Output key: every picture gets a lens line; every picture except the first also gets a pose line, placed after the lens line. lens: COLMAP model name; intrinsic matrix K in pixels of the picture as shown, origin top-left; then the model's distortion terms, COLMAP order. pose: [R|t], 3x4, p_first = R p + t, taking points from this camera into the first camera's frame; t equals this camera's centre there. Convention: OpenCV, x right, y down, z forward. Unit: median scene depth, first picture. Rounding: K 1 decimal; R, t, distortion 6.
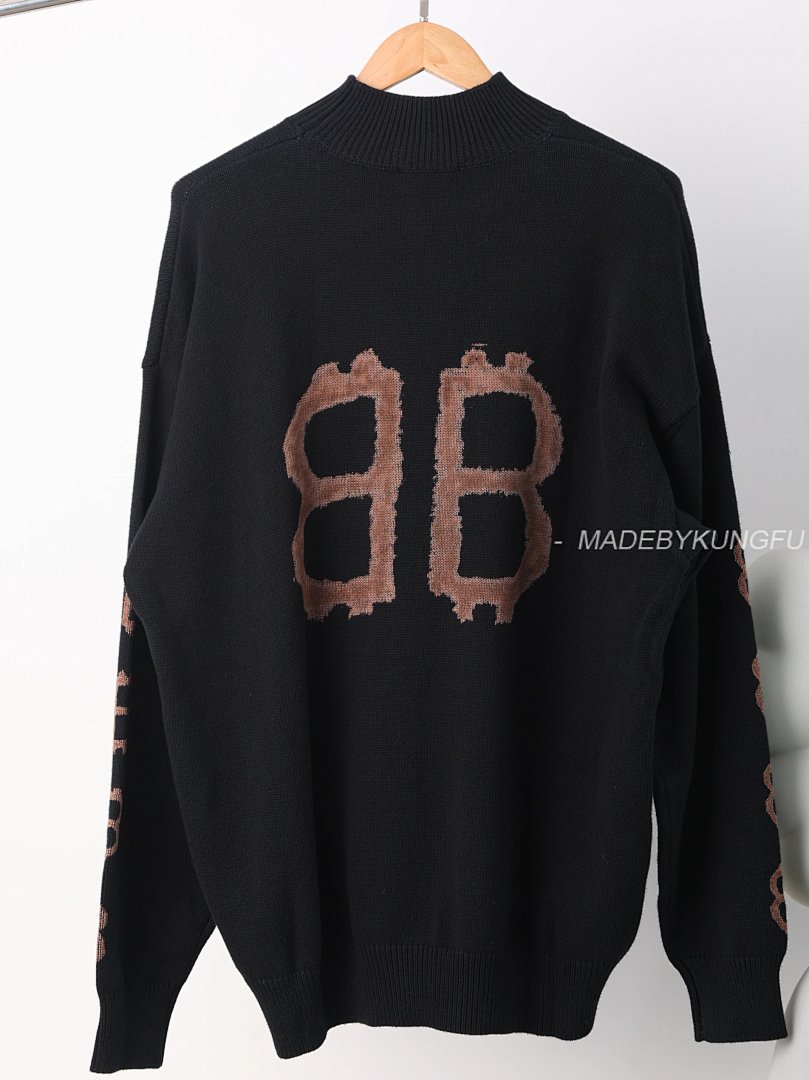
lens RADIAL K [[3048.3, 0, 404.5], [0, 3048.3, 540.0], [0, 0, 1]] dist [0.016435, -1.351738]
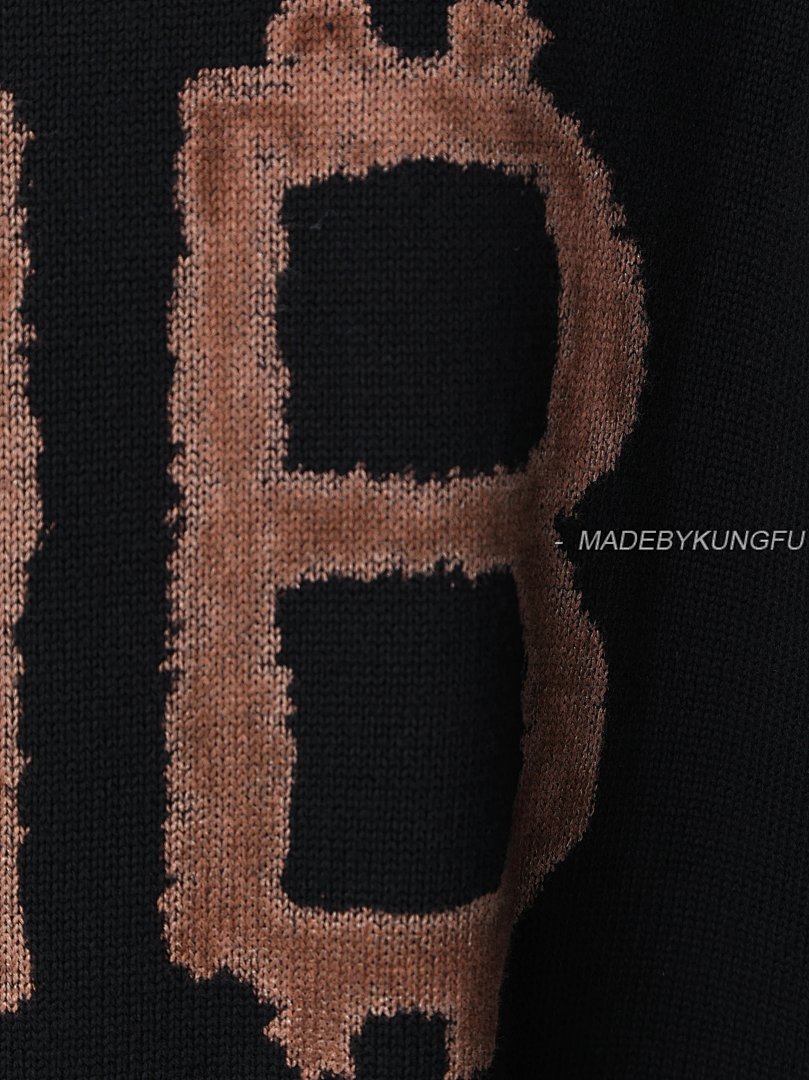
lens RADIAL K [[3175.1, 0, 404.5], [0, 3175.1, 540.0], [0, 0, 1]] dist [-0.117365, -0.193328]
pose [[0.976893, -0.053828, 0.206840, -0.025053], [0.036734, 0.995651, 0.085616, -0.039733], [-0.210549, -0.076040, 0.974622, 0.743720]]
